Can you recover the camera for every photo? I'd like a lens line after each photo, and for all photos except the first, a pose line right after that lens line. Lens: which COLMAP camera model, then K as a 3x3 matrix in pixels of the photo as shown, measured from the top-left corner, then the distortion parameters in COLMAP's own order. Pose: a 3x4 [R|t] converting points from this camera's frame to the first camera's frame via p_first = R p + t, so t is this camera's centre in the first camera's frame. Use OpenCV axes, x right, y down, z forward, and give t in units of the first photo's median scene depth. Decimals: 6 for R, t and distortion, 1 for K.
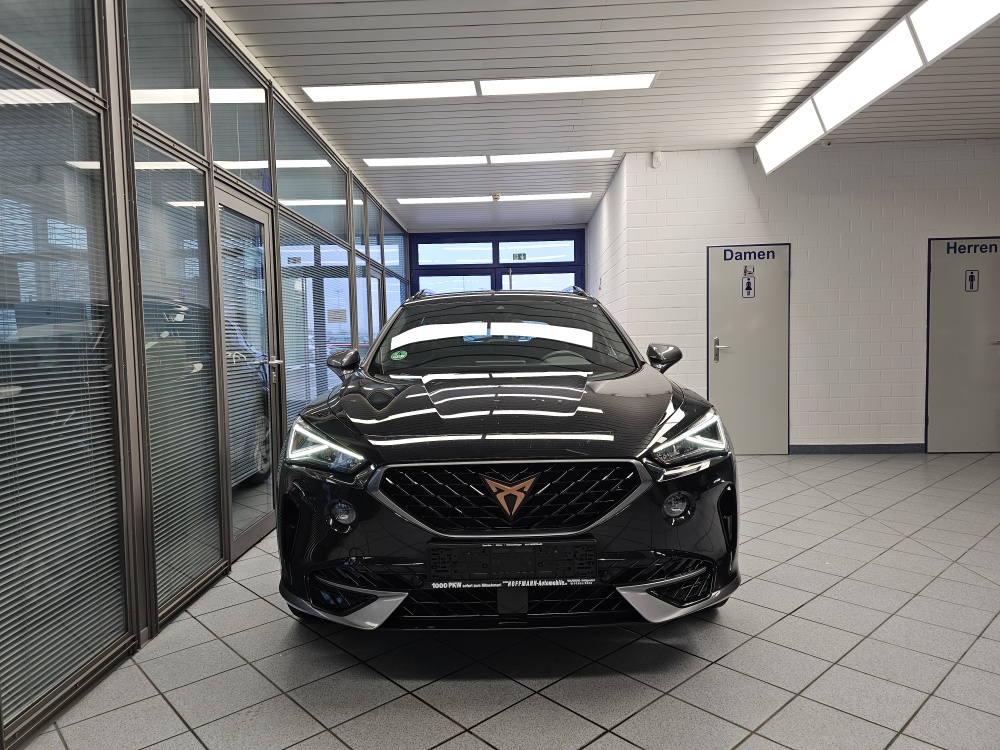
lens RADIAL K [[682.6, 0, 492.0], [0, 682.6, 378.6], [0, 0, 1]] dist [0.062757, -0.018974]
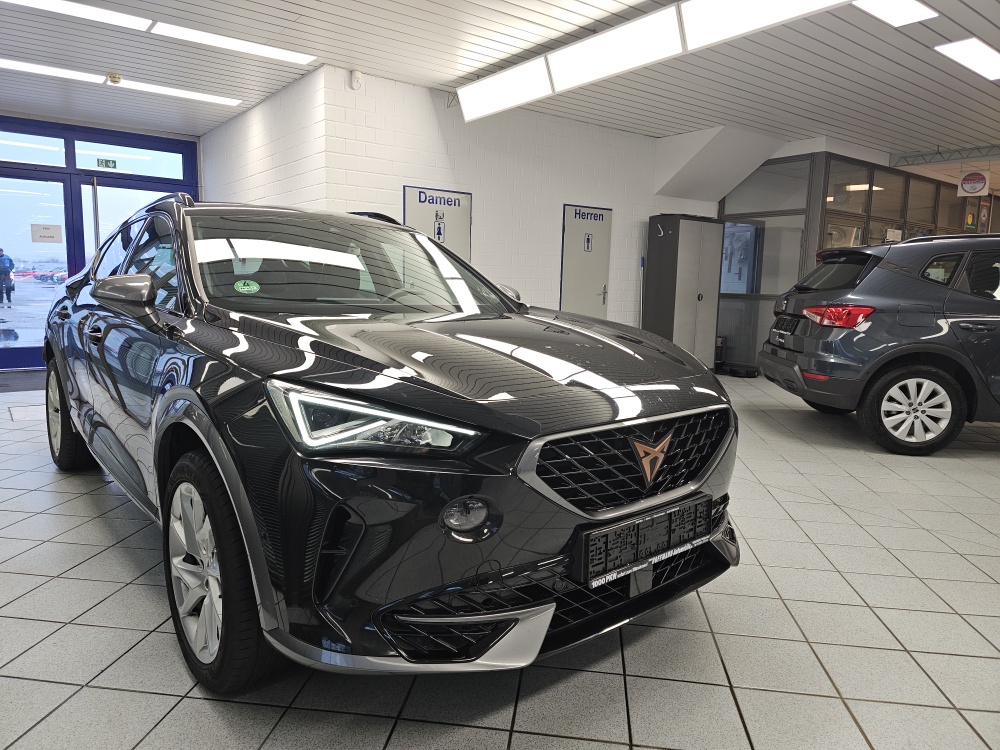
lens RADIAL K [[682.6, 0, 498.6], [0, 682.6, 368.6], [0, 0, 1]] dist [0.062757, -0.018974]
pose [[0.764221, -0.045414, 0.643354, -0.221340], [0.002620, 0.997728, 0.067317, 0.001098], [-0.644949, -0.049759, 0.762604, 0.162711]]
